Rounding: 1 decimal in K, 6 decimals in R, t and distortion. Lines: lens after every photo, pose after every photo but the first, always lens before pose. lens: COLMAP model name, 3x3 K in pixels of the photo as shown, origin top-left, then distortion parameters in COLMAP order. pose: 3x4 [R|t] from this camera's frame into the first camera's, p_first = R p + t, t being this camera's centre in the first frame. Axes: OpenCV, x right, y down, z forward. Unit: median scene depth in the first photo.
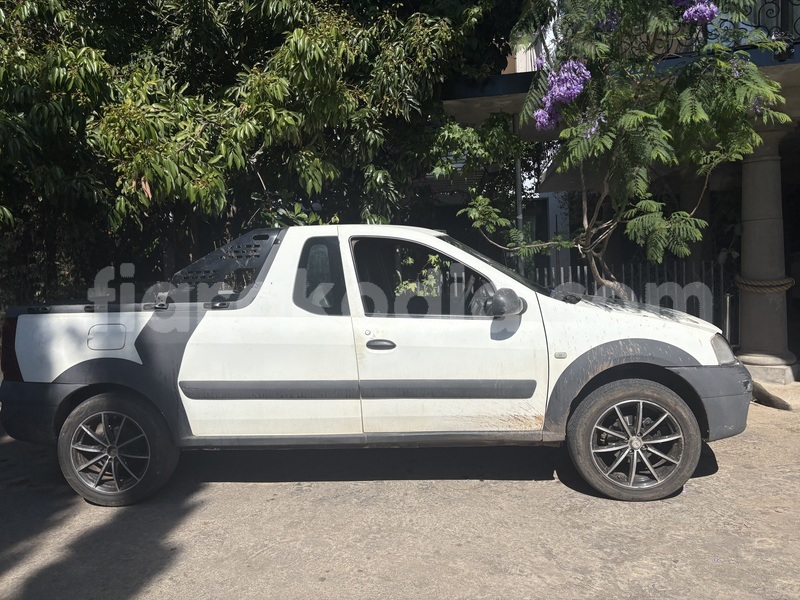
lens RADIAL K [[606.9, 0, 398.8], [0, 606.9, 296.6], [0, 0, 1]] dist [0.001222, 0.004394]
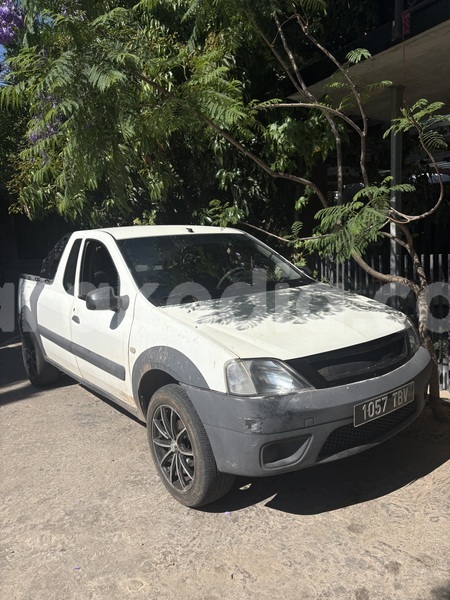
lens RADIAL K [[455.2, 0, 224.7], [0, 455.2, 302.3], [0, 0, 1]] dist [0.001222, 0.004394]
pose [[0.684055, 0.103959, -0.721985, 0.977168], [-0.017872, 0.991883, 0.125889, -0.100444], [0.729212, -0.073212, 0.680360, 0.551157]]
